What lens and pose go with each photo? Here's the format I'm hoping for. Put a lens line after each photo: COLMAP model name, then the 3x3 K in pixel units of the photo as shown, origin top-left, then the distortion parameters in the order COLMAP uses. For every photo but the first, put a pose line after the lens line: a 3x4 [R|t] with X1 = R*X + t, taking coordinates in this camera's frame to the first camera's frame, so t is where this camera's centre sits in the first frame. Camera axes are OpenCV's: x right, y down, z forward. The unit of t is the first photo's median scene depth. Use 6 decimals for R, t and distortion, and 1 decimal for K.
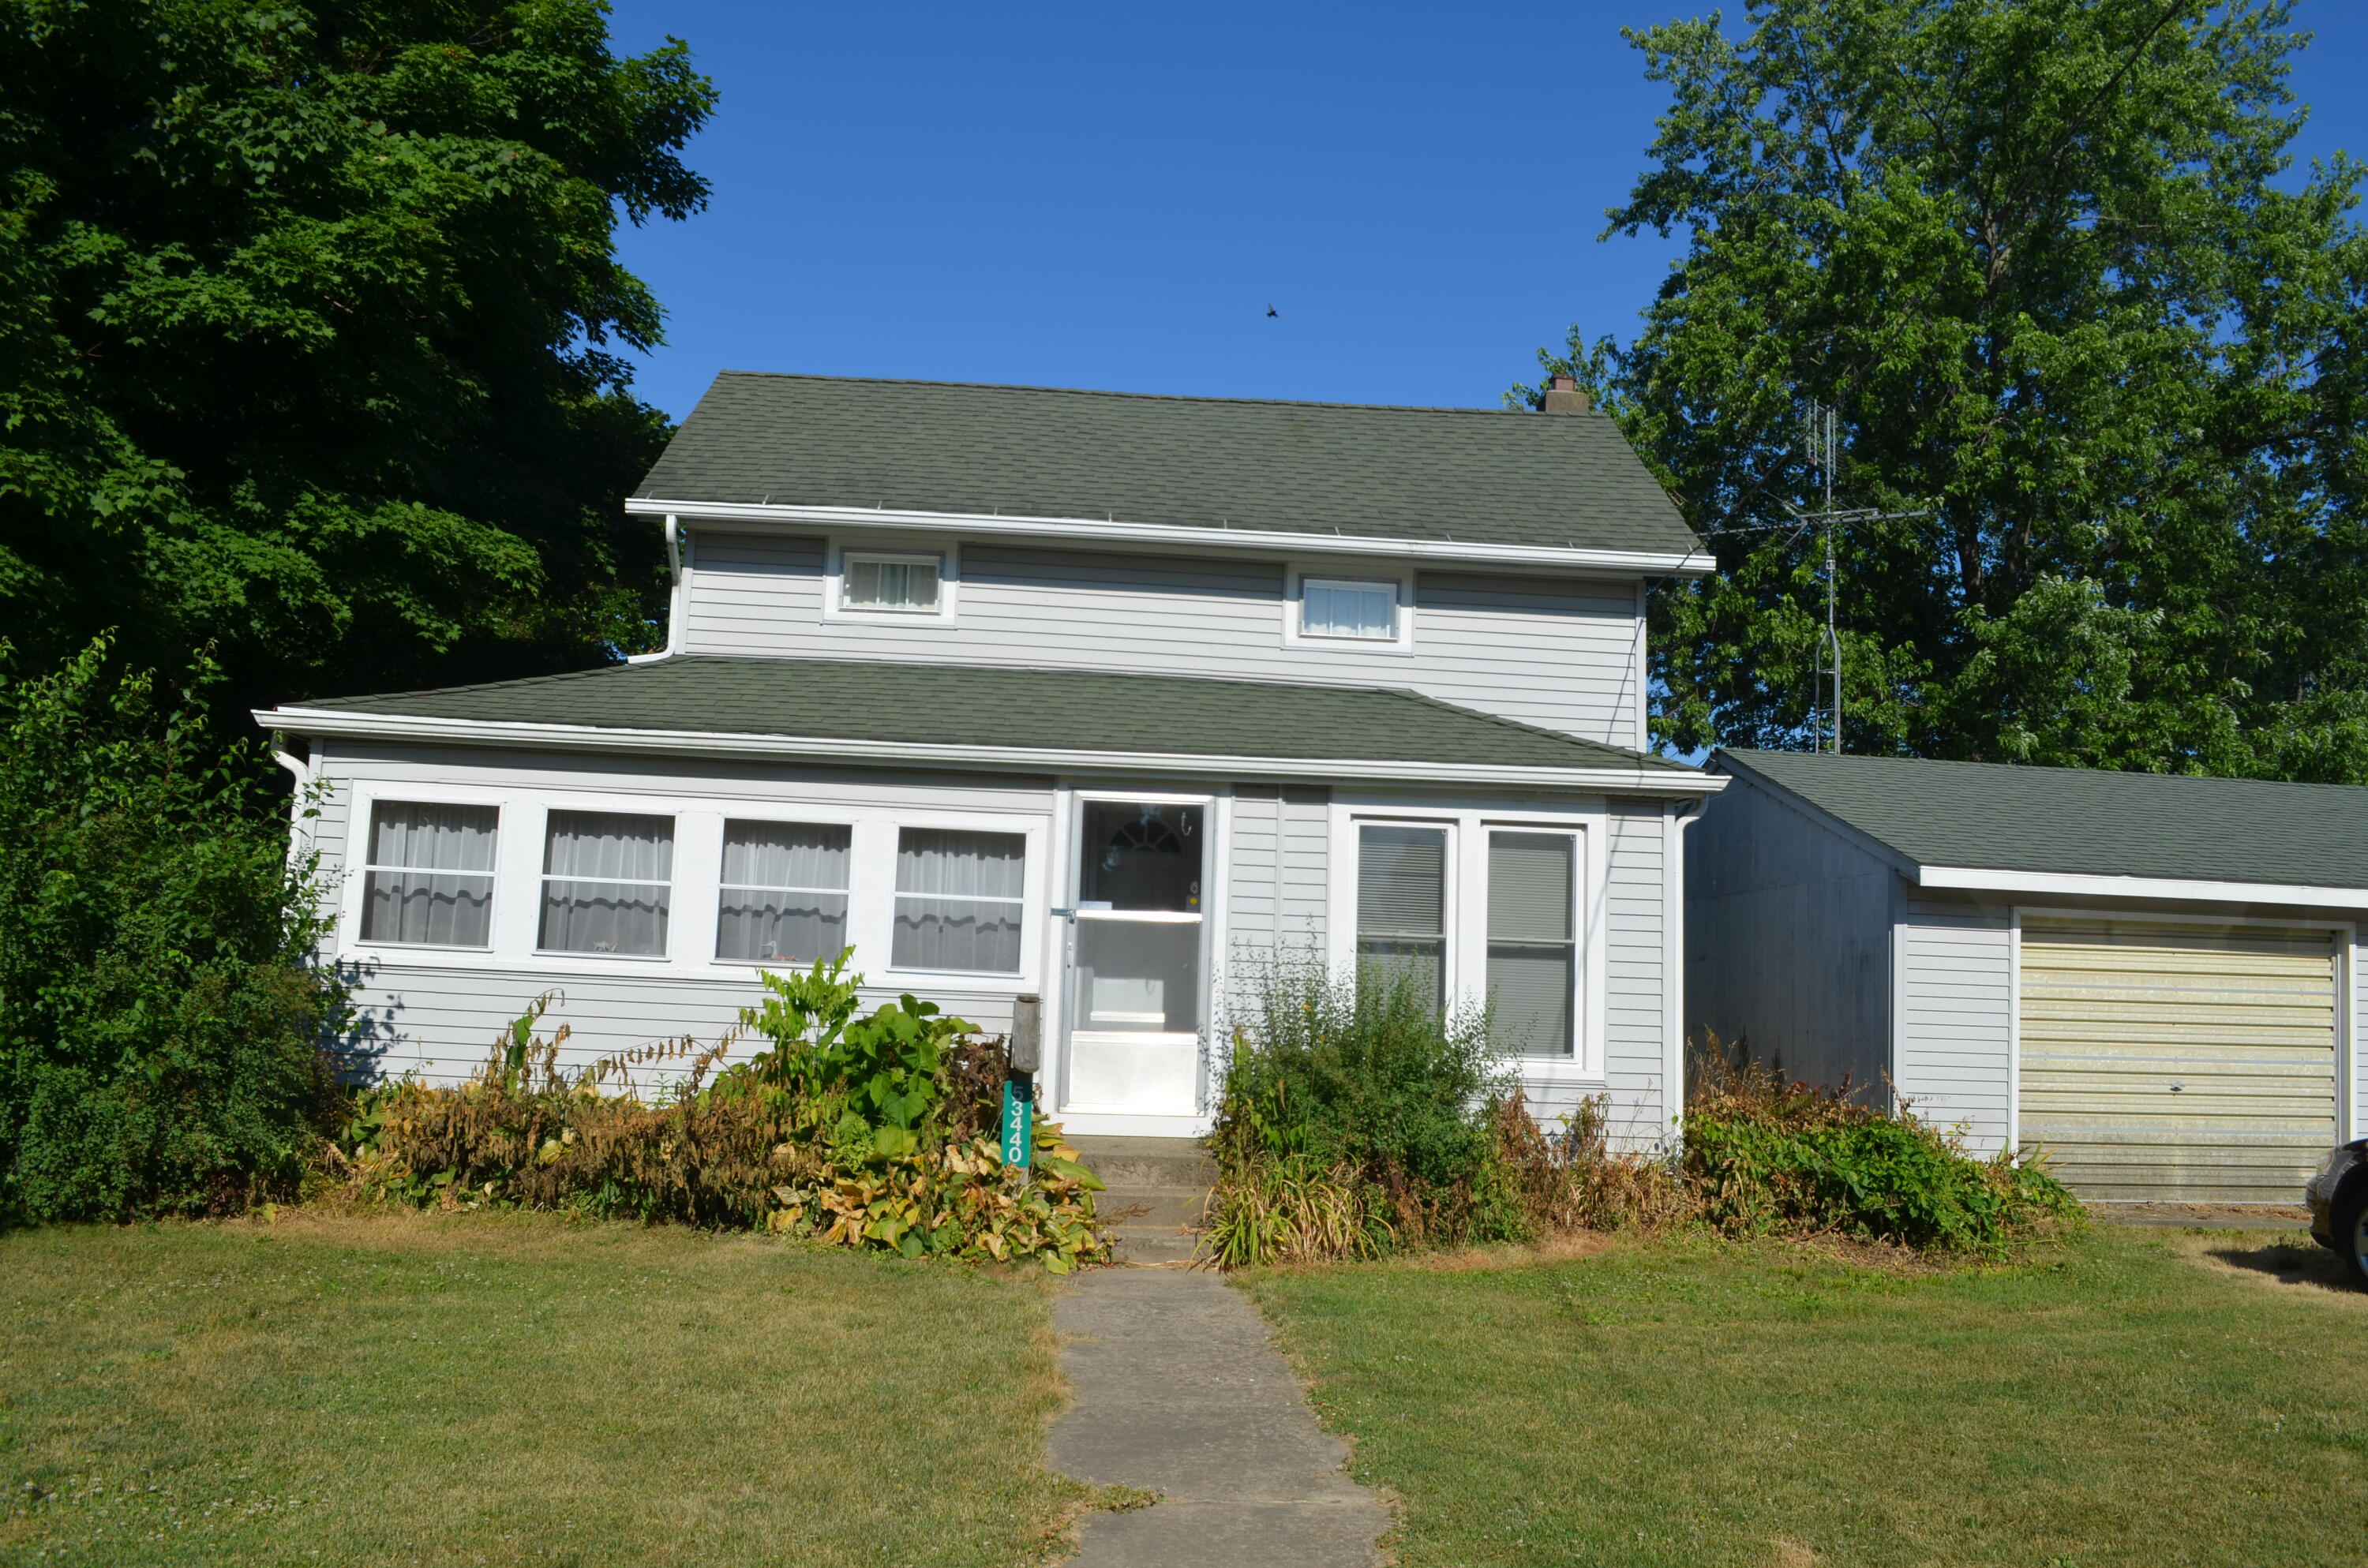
lens RADIAL K [[1846.9, 0, 1184.1], [0, 1846.9, 798.0], [0, 0, 1]] dist [-0.047886, -0.004644]
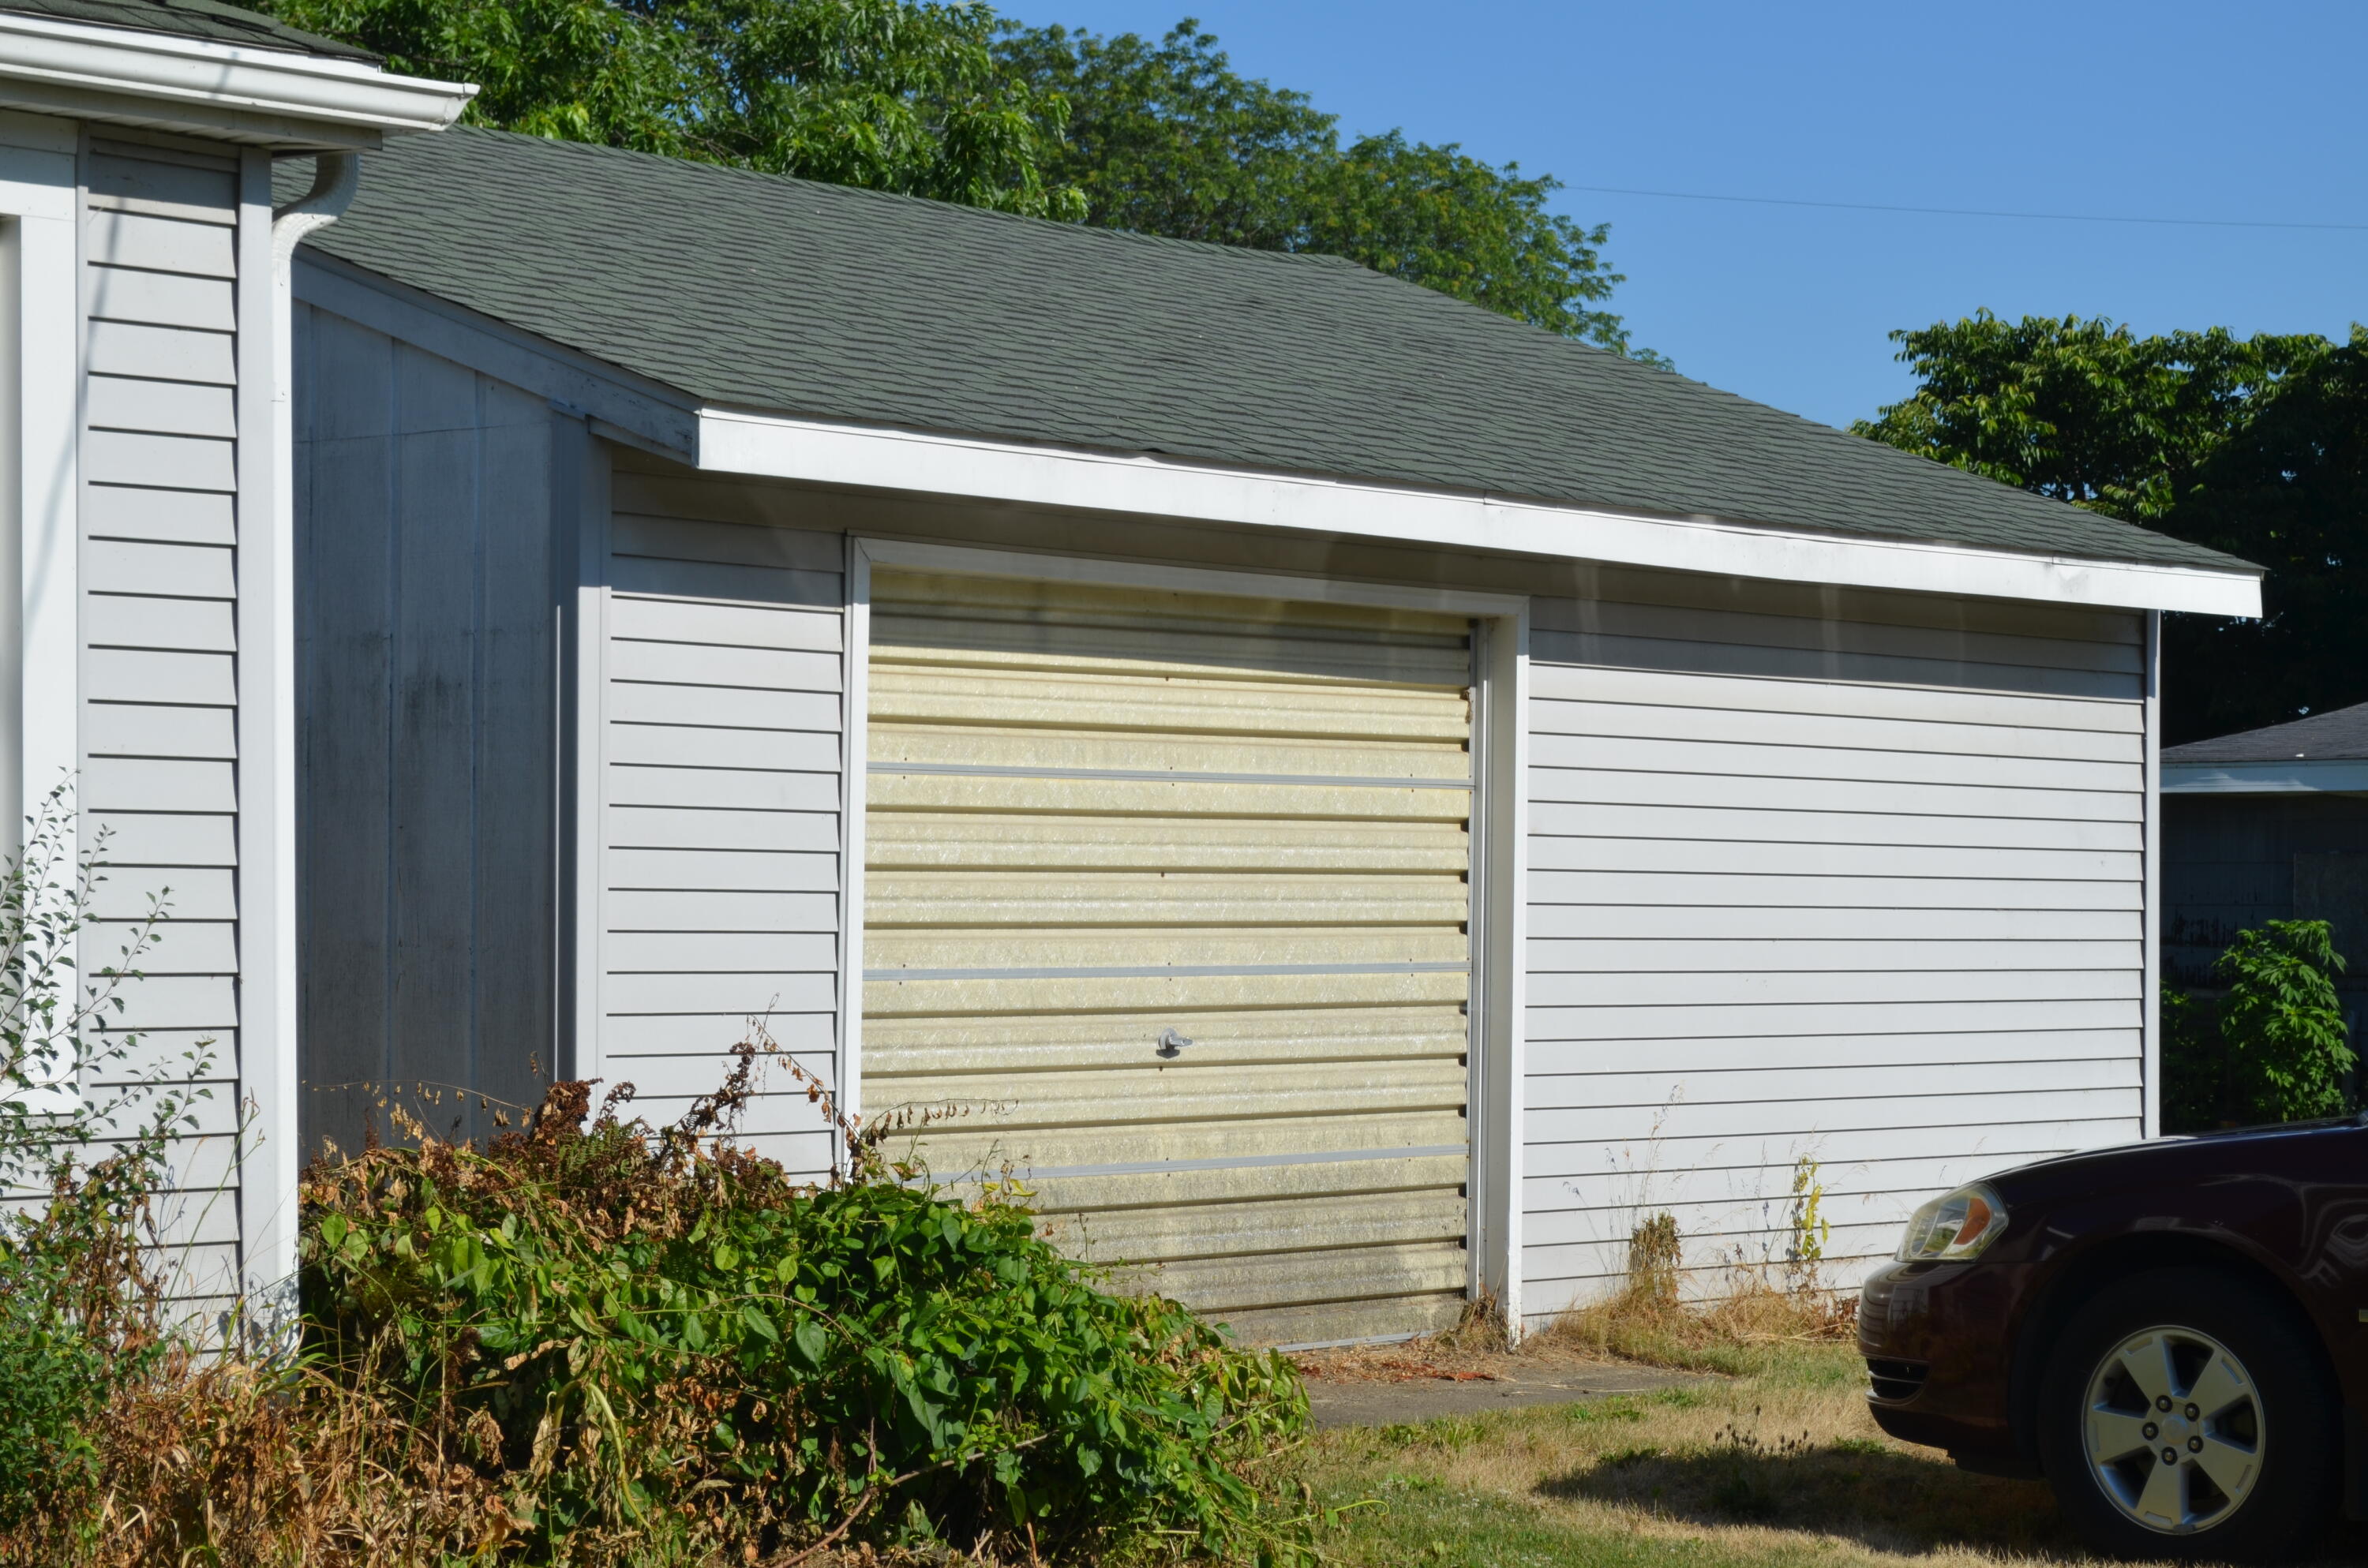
lens RADIAL K [[5362.7, 0, 1184.9], [0, 5362.7, 782.7], [0, 0, 1]] dist [-0.091331, 0.000000]
pose [[0.700989, -0.016737, 0.712976, -0.219810], [-0.055259, 0.995444, 0.077699, 0.024464], [-0.711028, -0.093864, 0.696871, 0.266534]]
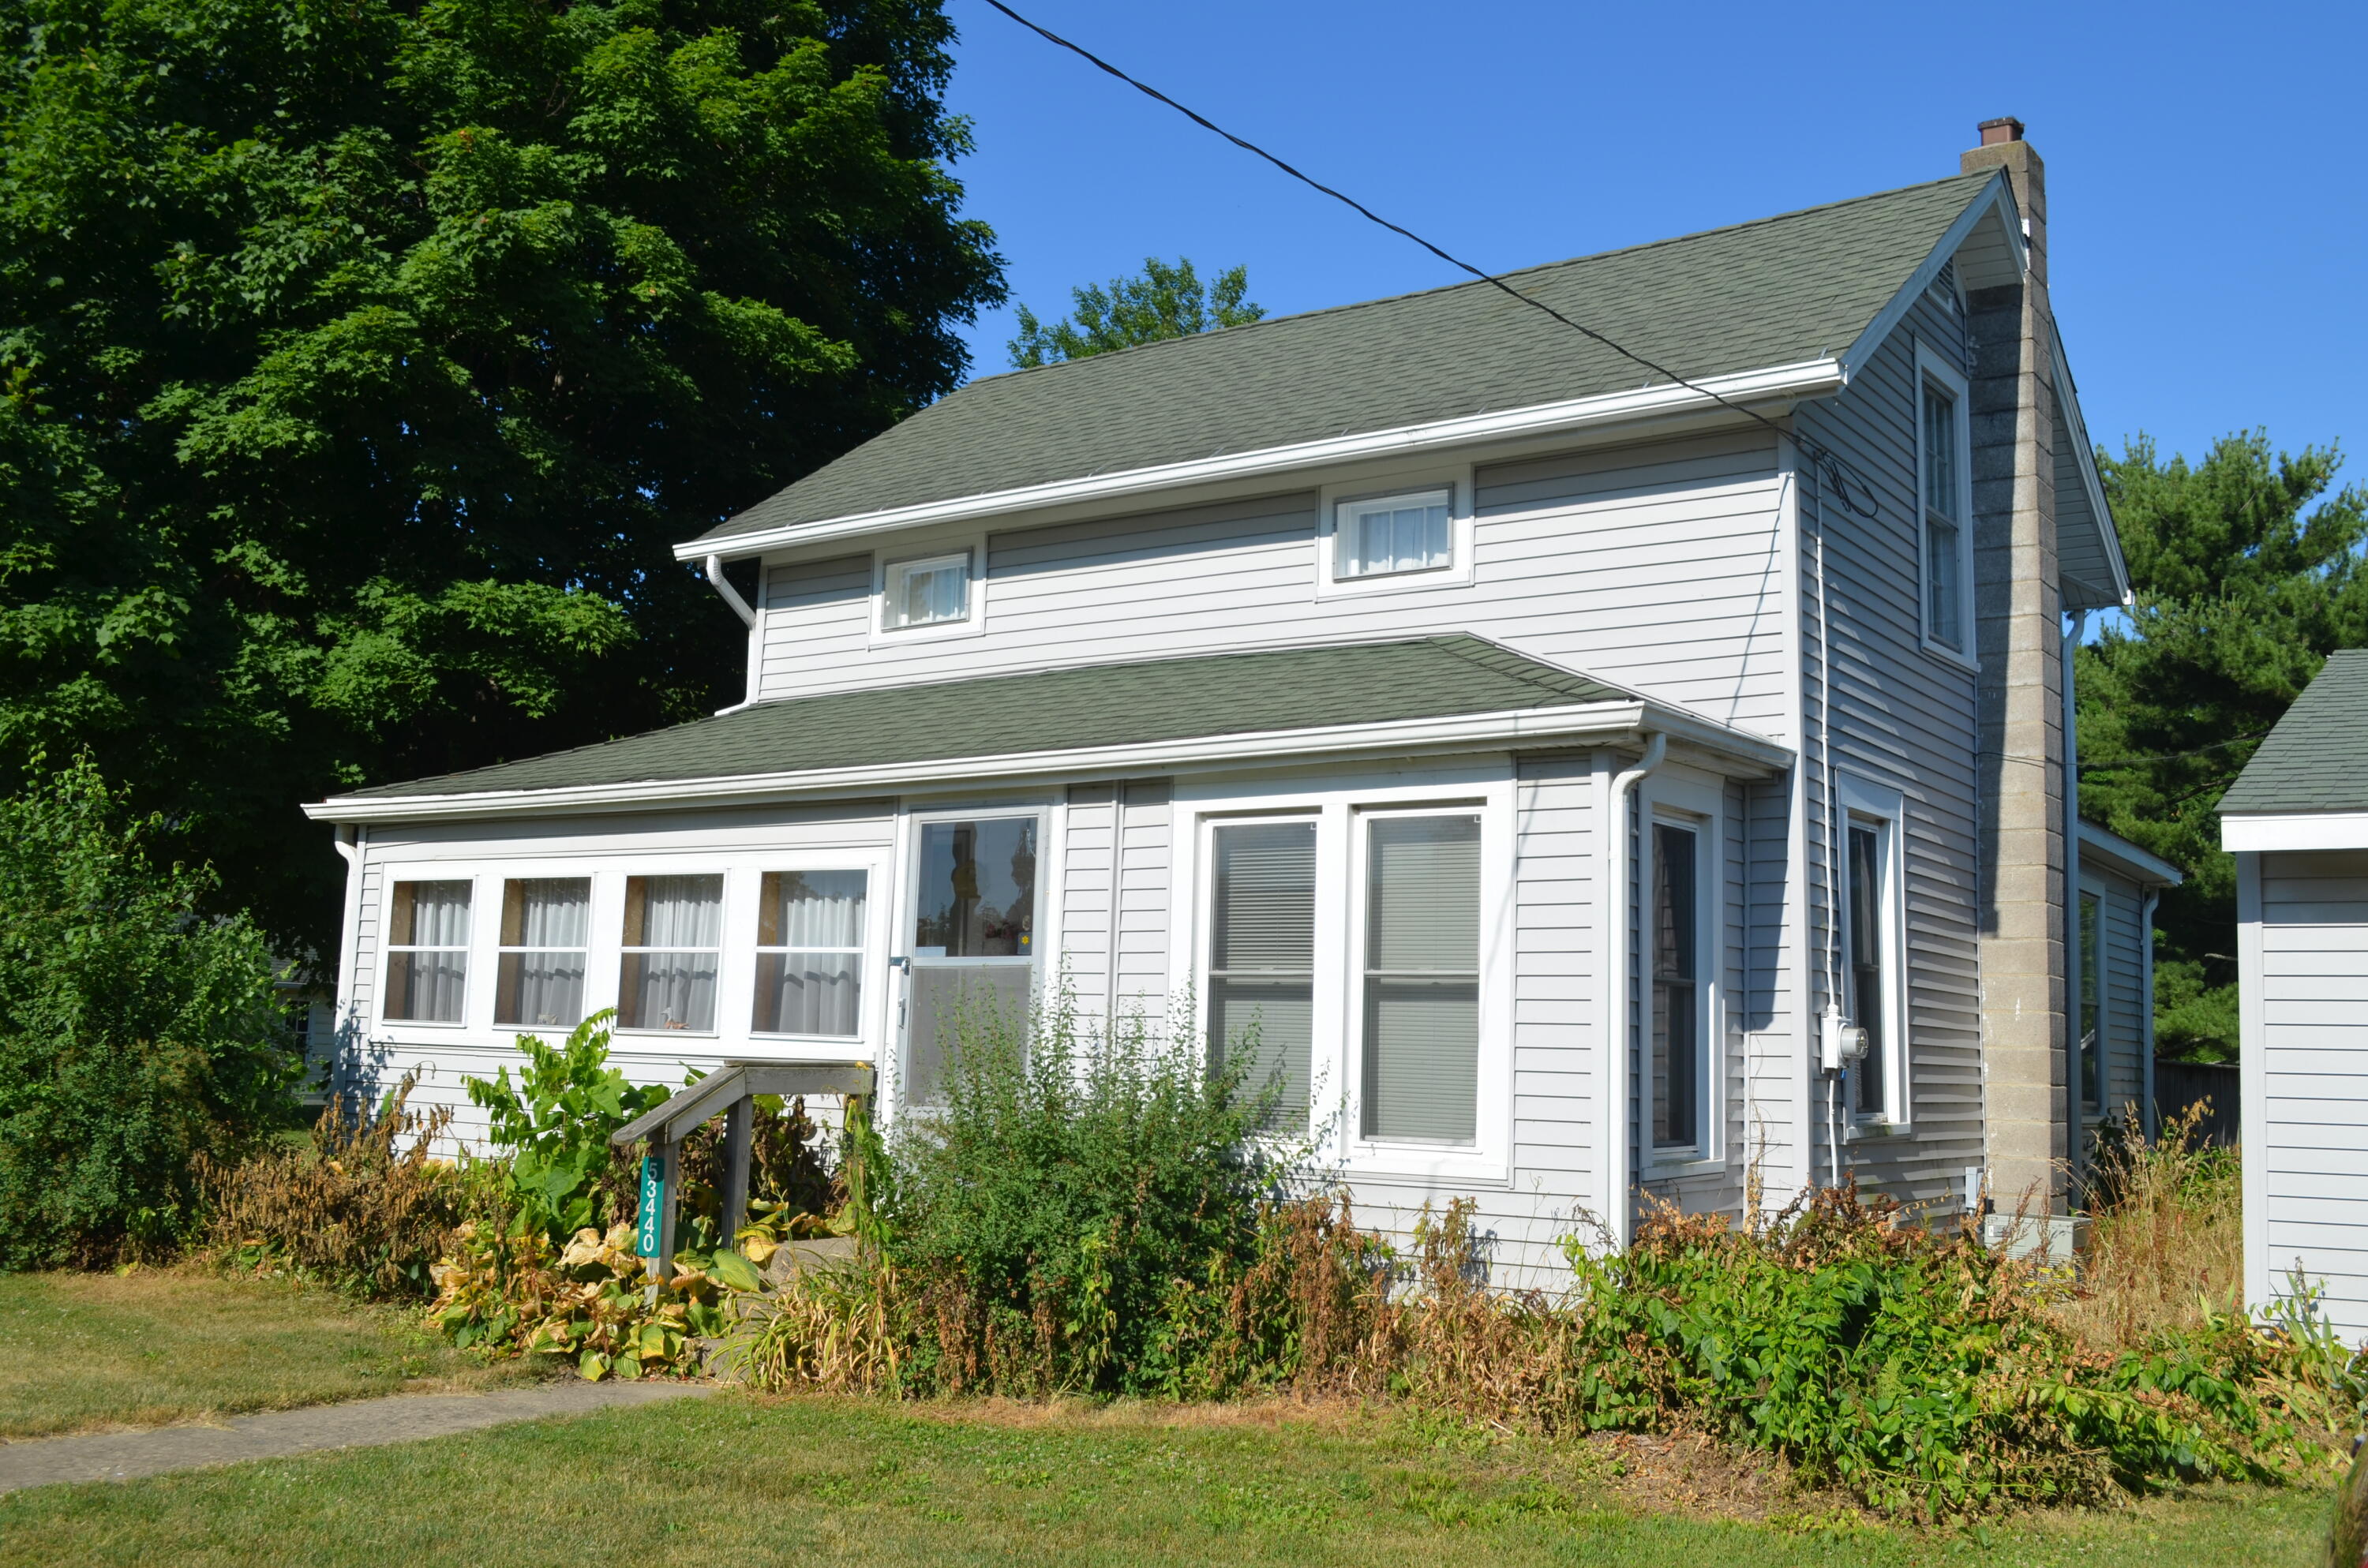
lens RADIAL K [[2224.0, 0, 1184.8], [0, 2224.0, 778.3], [0, 0, 1]] dist [-0.012632, 0.000000]
pose [[0.777908, -0.096397, -0.620940, 0.579910], [0.066942, 0.995253, -0.070643, 0.052184], [0.624802, 0.013387, 0.780669, 0.268097]]
